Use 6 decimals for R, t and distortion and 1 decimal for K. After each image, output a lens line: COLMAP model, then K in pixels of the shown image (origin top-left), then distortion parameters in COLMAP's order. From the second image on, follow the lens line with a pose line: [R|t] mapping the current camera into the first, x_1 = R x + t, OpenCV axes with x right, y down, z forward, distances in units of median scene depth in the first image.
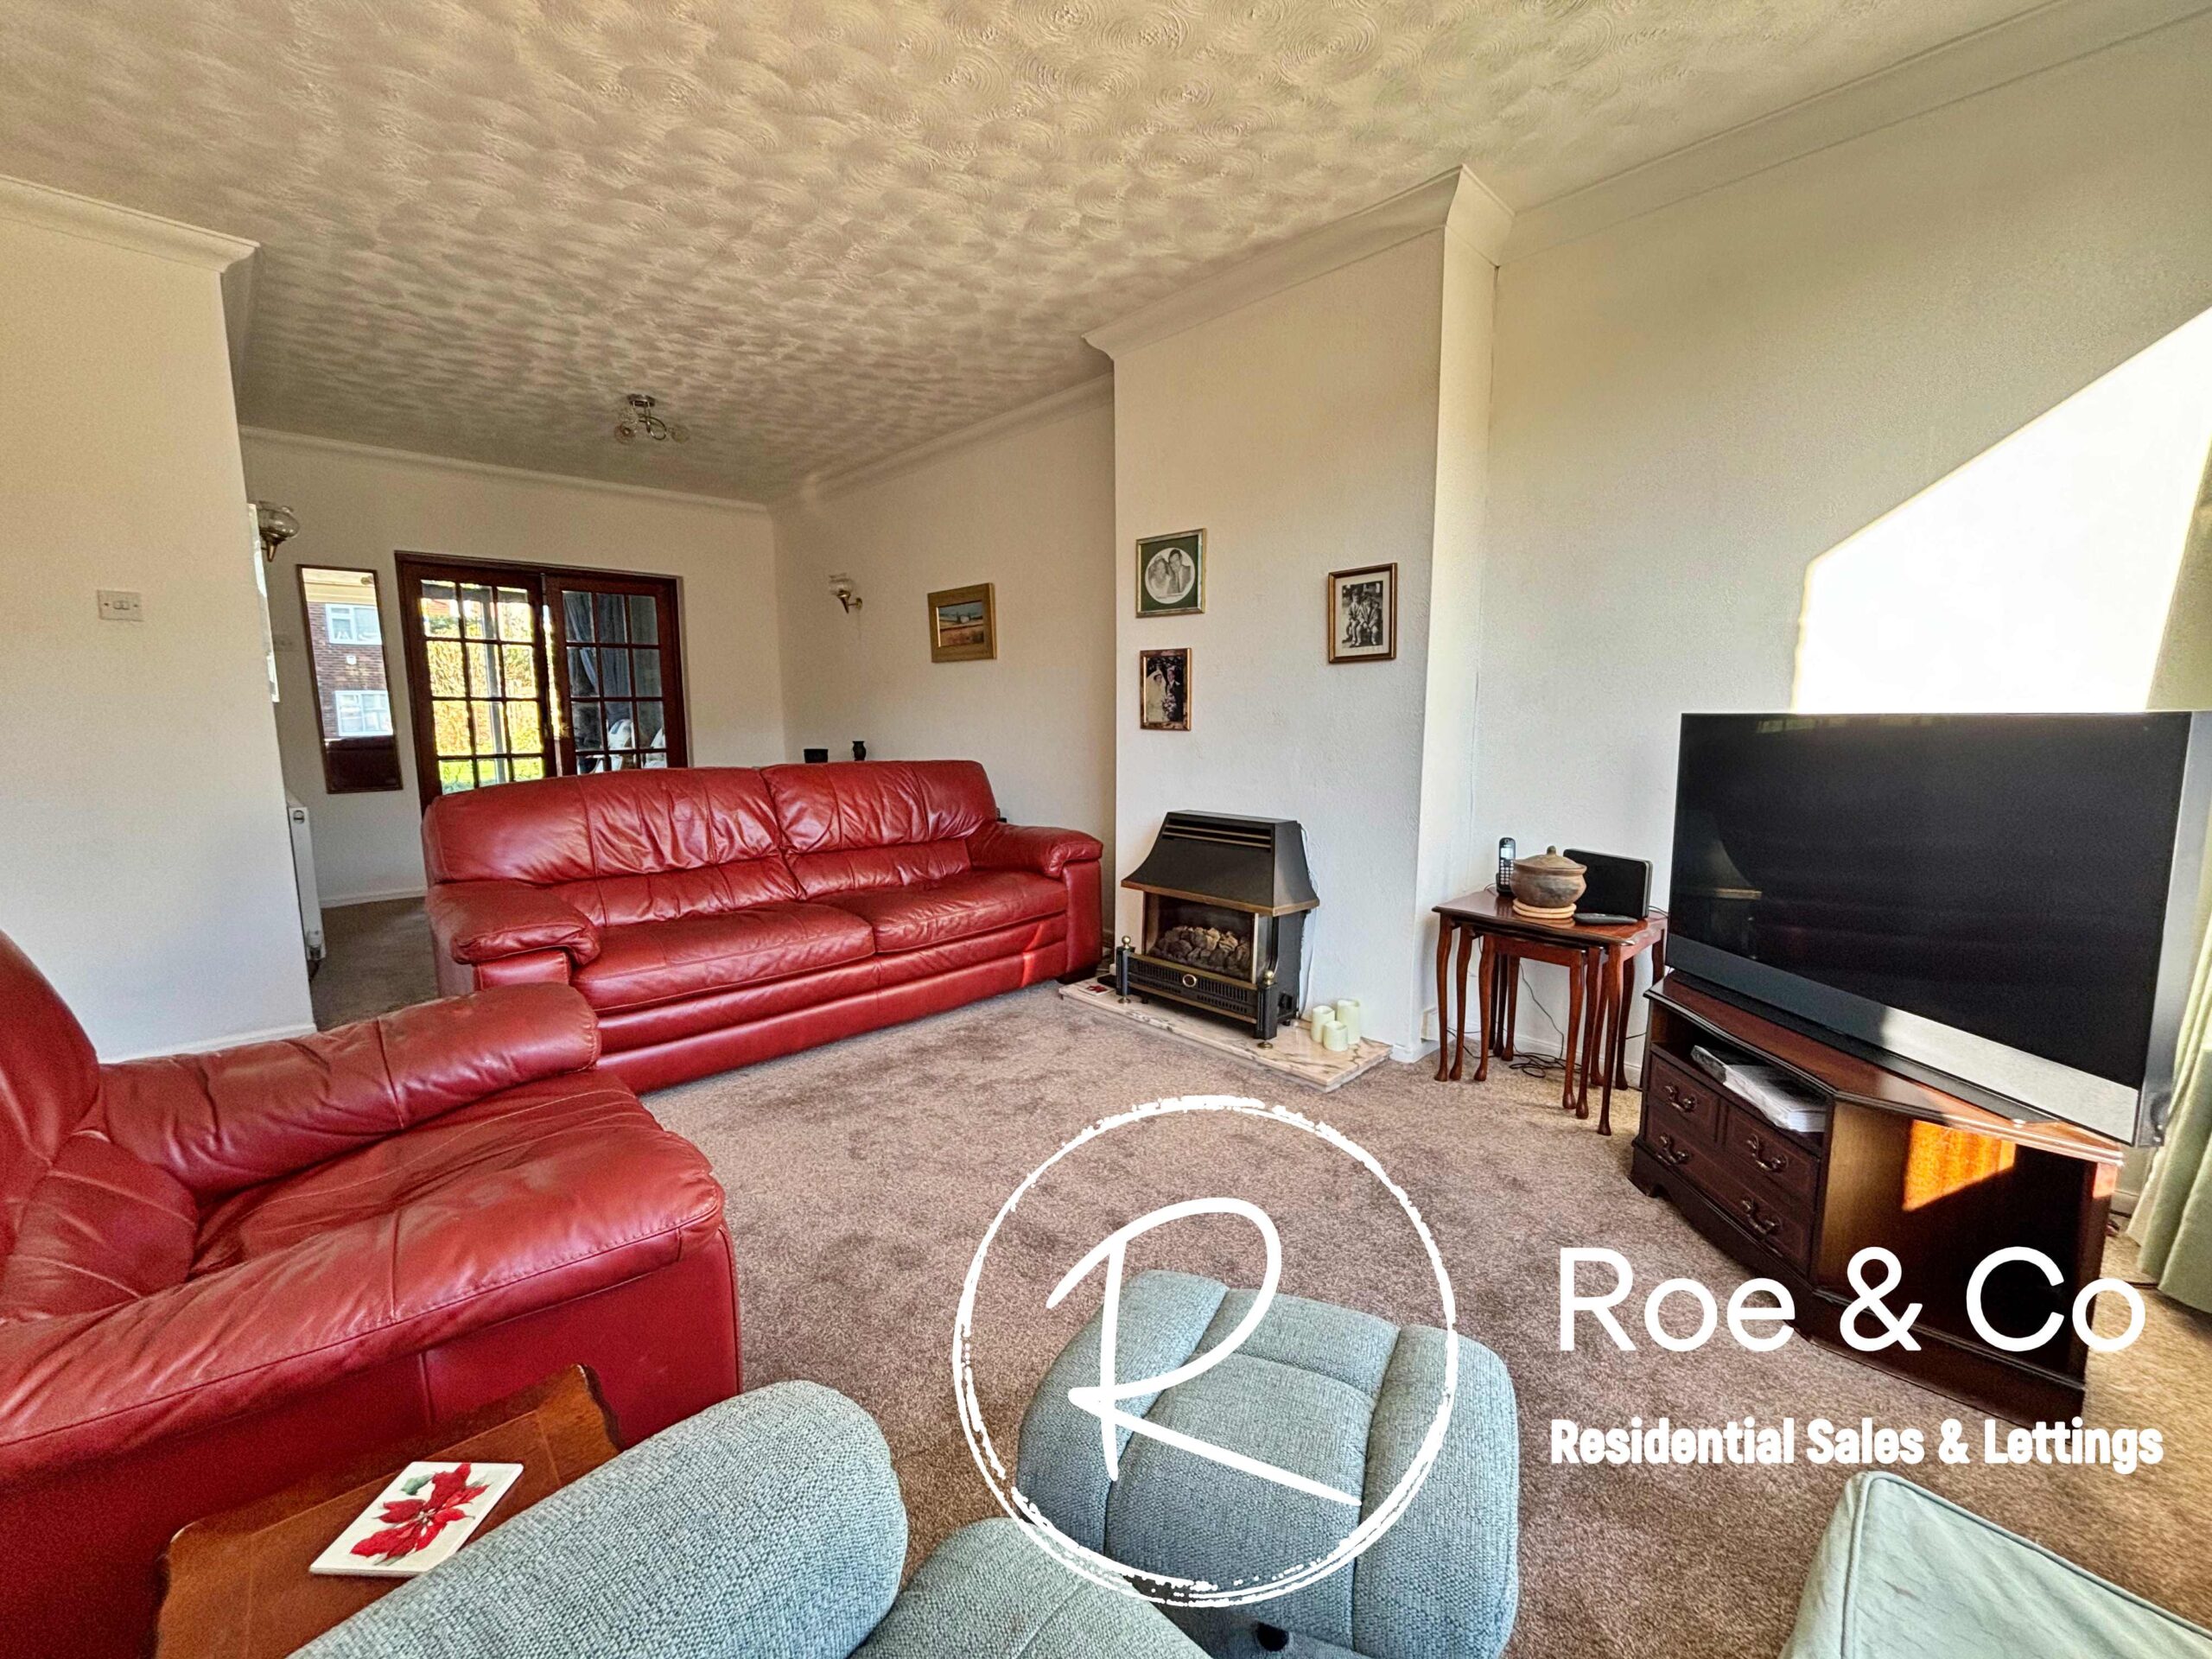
lens RADIAL K [[902.7, 0, 1106.0], [0, 902.7, 829.5], [0, 0, 1]] dist [-0.000585, -0.000025]
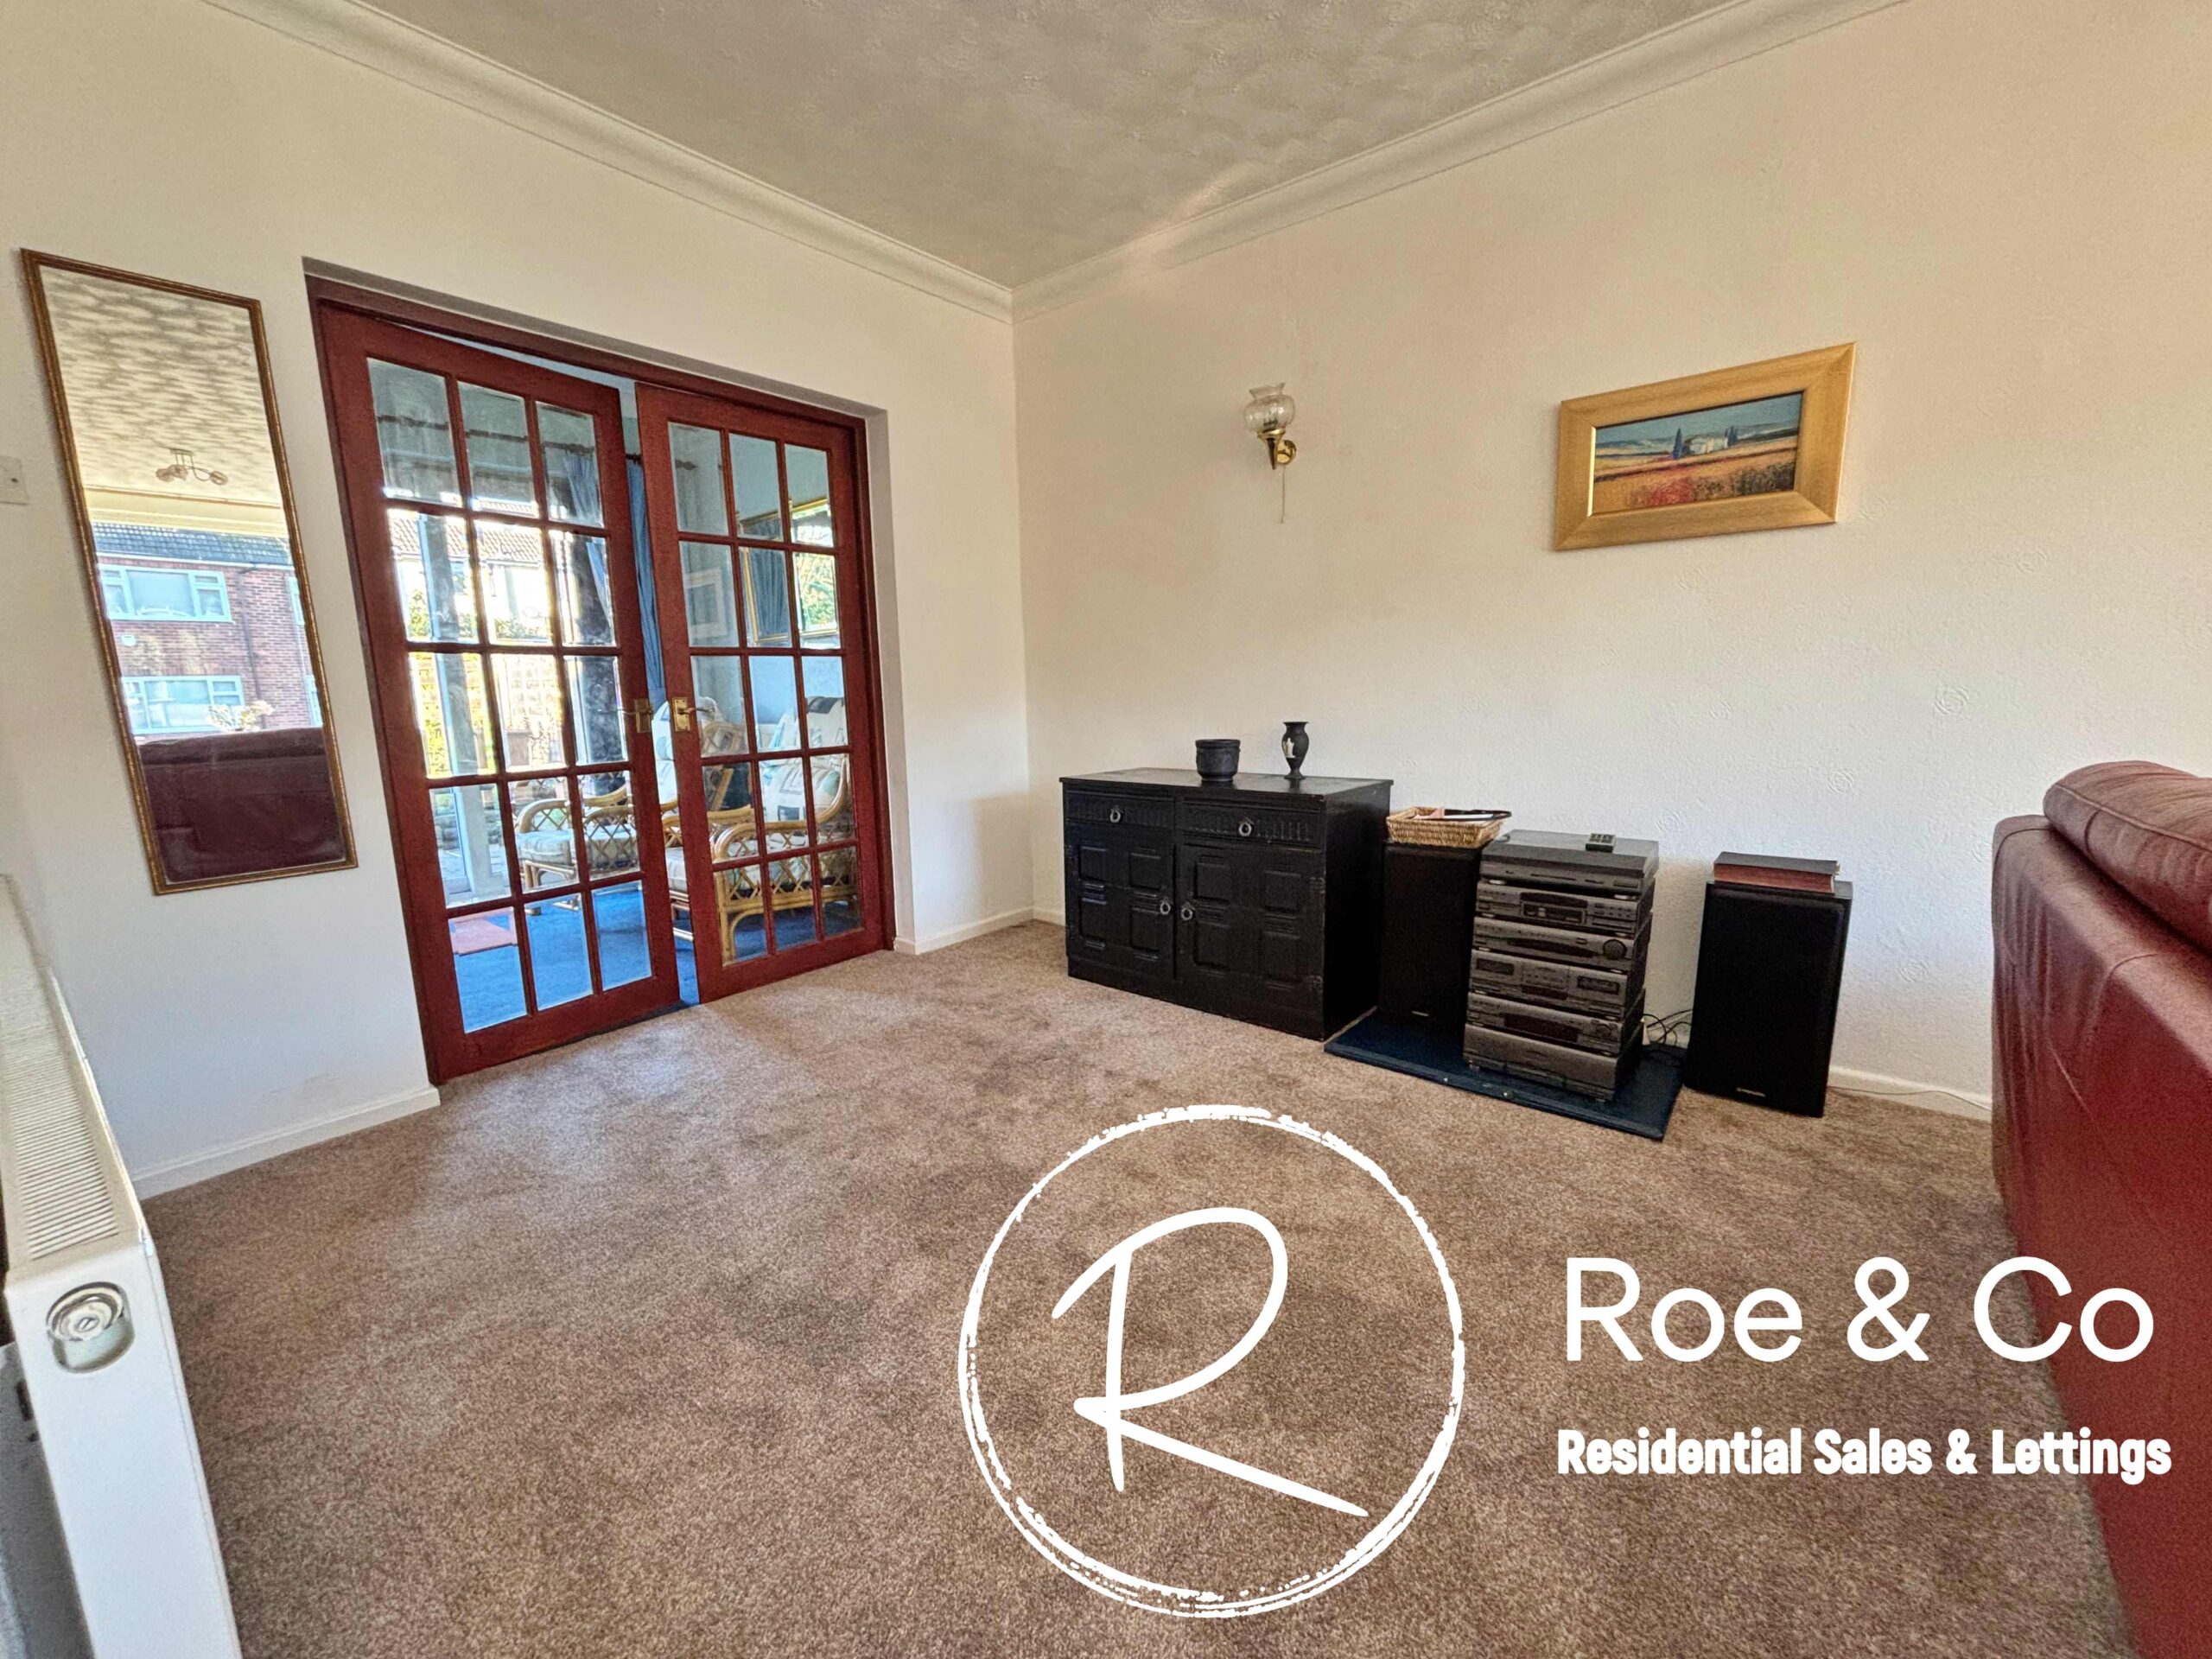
lens RADIAL K [[888.3, 0, 1110.9], [0, 888.3, 833.0], [0, 0, 1]] dist [0.000310, 0.000084]
pose [[0.992436, -0.038006, 0.116735, -0.733914], [0.034636, 0.998926, 0.030767, -0.089791], [-0.117779, -0.026491, 0.992686, 0.844714]]
